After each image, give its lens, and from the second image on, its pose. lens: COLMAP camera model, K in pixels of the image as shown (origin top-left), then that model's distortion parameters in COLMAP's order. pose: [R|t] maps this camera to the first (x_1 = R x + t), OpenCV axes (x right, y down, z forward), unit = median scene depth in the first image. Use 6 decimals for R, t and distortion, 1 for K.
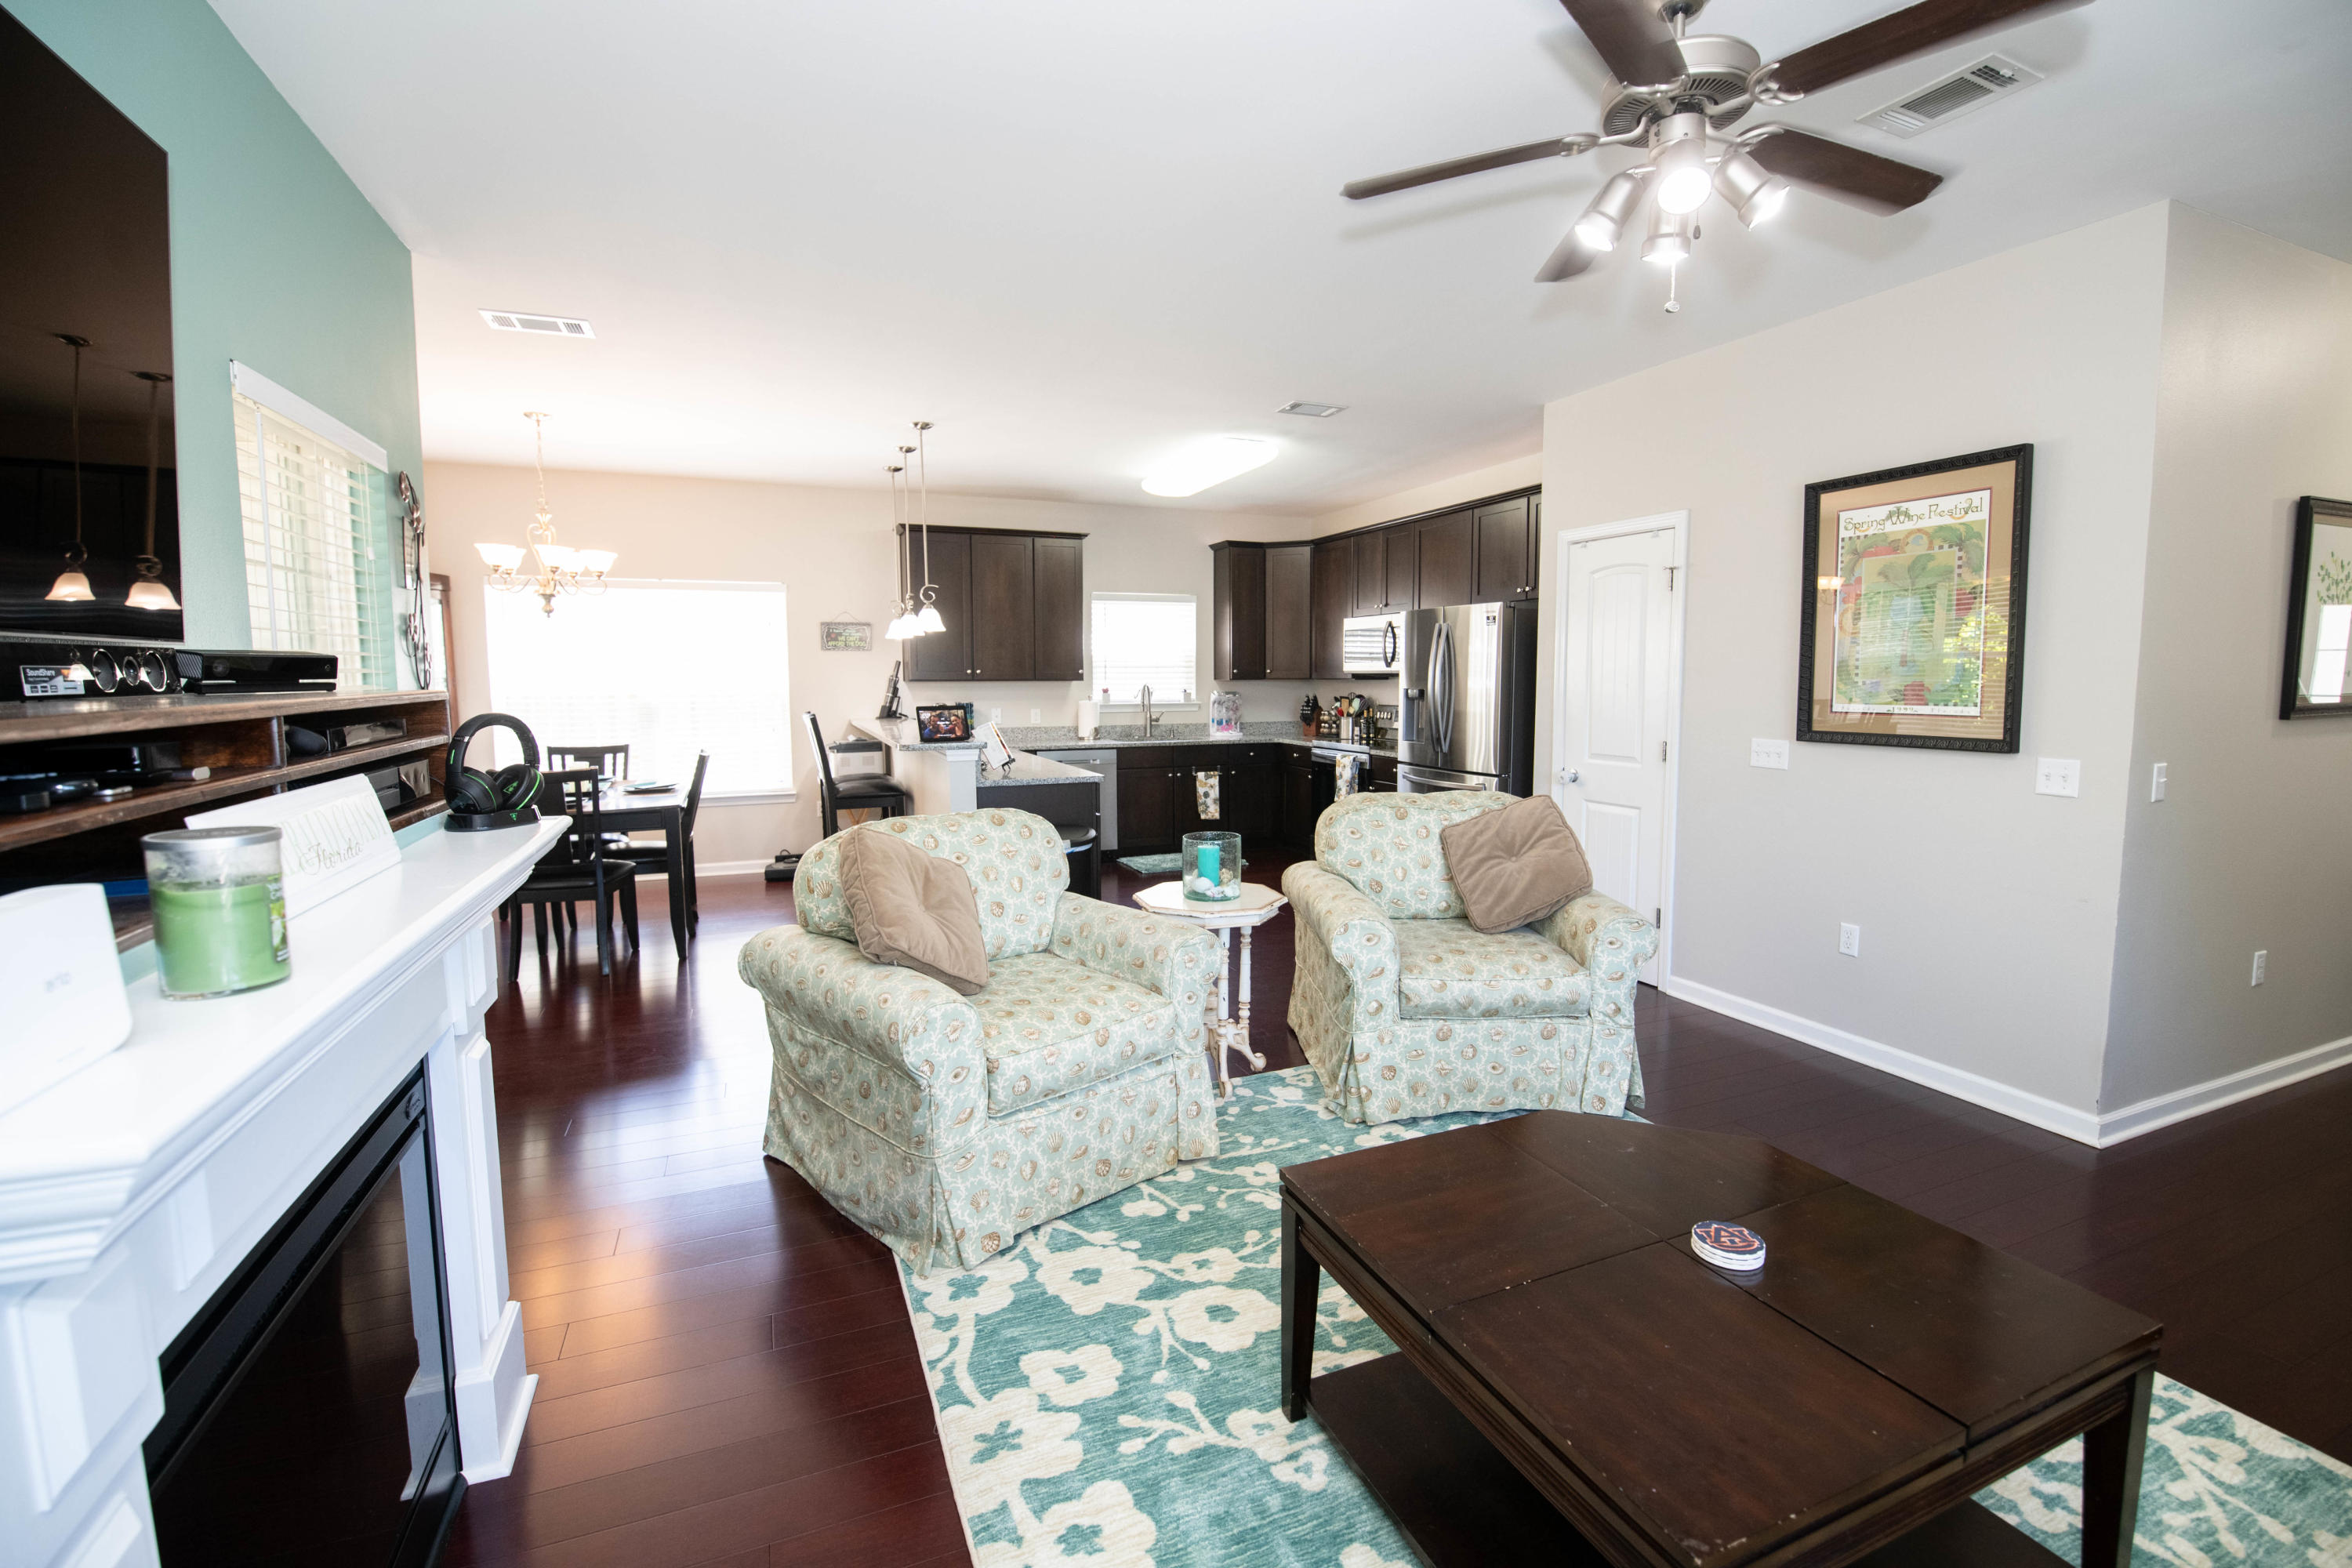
lens RADIAL K [[1016.4, 0, 1179.2], [0, 1016.4, 769.1], [0, 0, 1]] dist [0.000610, -0.010232]
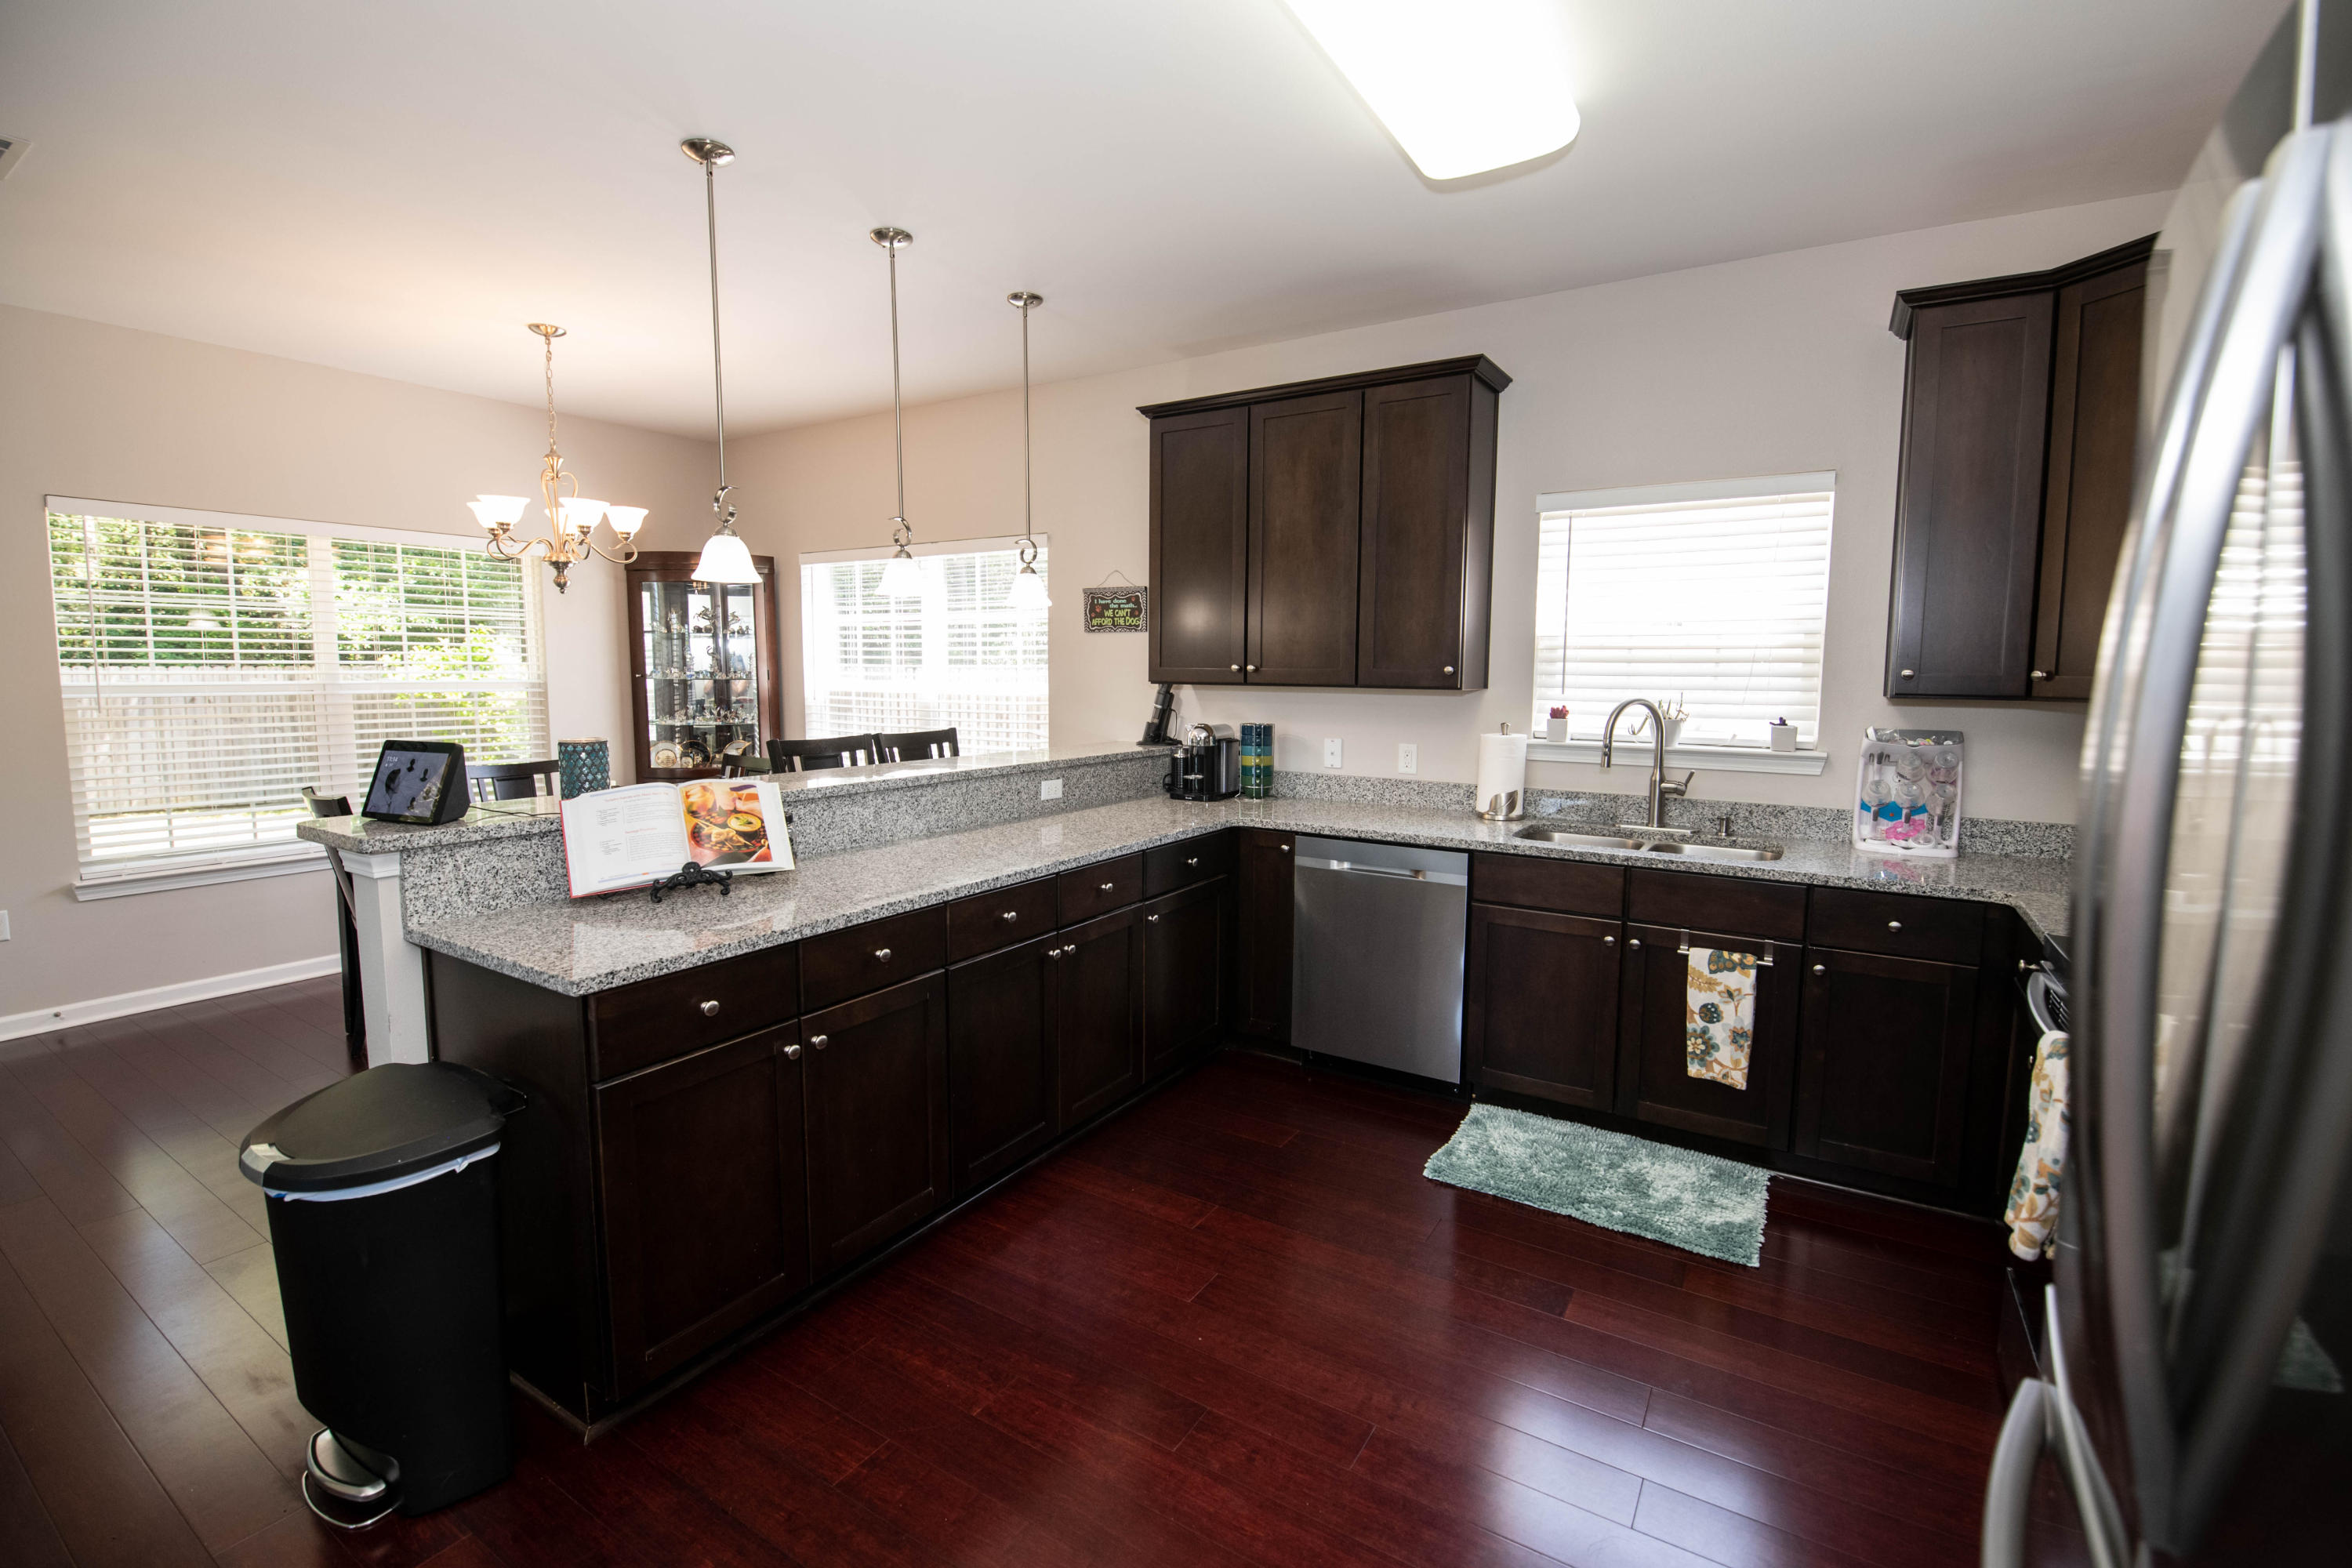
lens RADIAL K [[1001.5, 0, 1180.5], [0, 1001.5, 769.3], [0, 0, 1]] dist [-0.008519, -0.000180]
pose [[0.583006, 0.090234, -0.807442, 0.282417], [-0.086189, 0.995075, 0.048970, -0.090043], [0.807884, 0.041043, 0.587911, 0.911448]]
